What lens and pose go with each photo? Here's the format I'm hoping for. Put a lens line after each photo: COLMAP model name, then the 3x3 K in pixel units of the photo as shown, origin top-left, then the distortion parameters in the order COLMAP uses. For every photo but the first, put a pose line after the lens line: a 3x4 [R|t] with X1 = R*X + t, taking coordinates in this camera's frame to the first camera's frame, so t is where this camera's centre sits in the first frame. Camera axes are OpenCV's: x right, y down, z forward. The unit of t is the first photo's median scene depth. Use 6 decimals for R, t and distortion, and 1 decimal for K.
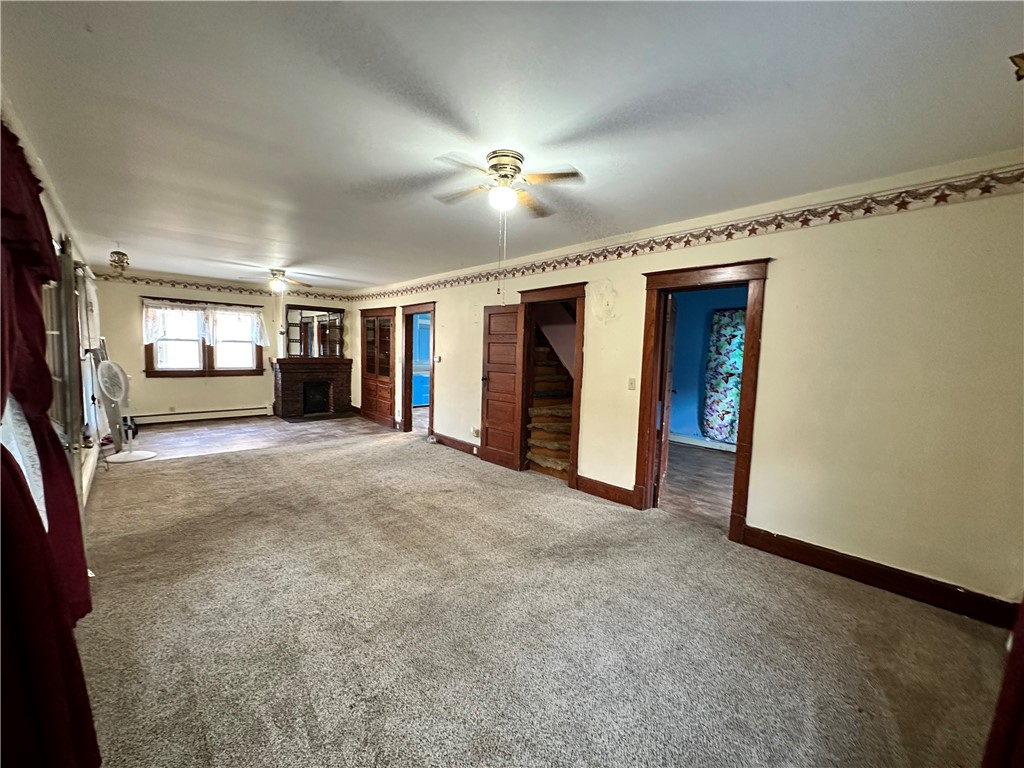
lens RADIAL K [[411.5, 0, 512.9], [0, 411.5, 382.8], [0, 0, 1]] dist [-0.001899, -0.000175]
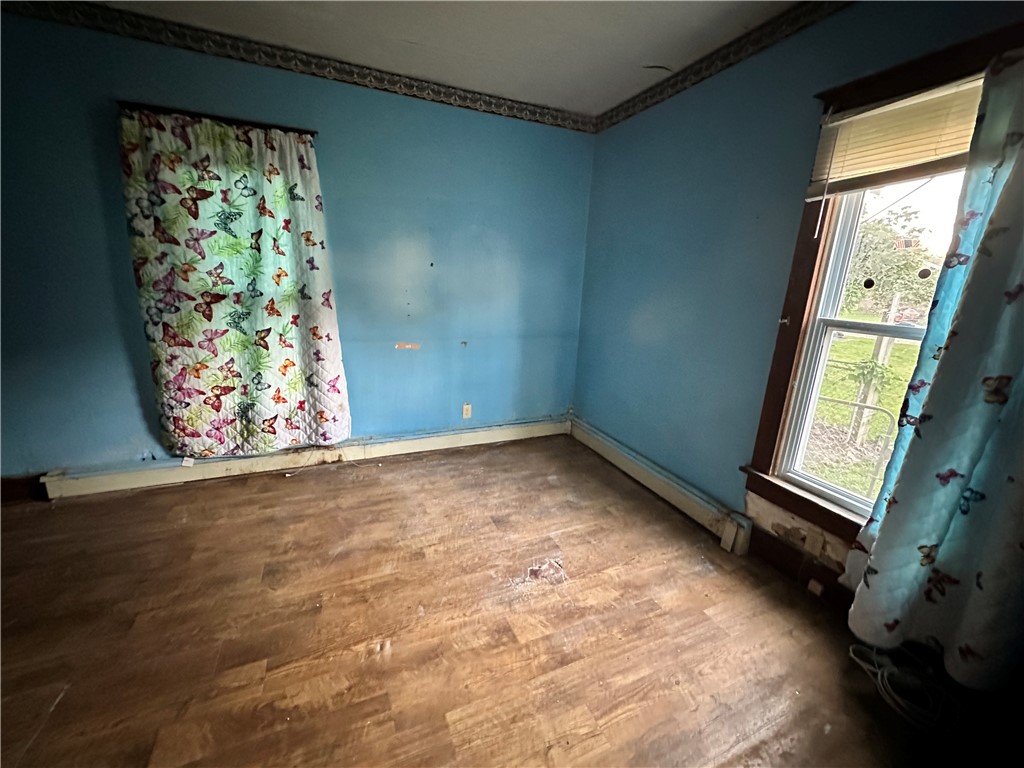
lens RADIAL K [[411.5, 0, 512.6], [0, 411.5, 383.9], [0, 0, 1]] dist [-0.001899, -0.000175]
pose [[0.333731, -0.253121, 0.908049, 0.238775], [0.047346, 0.966560, 0.252030, -0.025202], [-0.941479, -0.041118, 0.334555, 0.583468]]
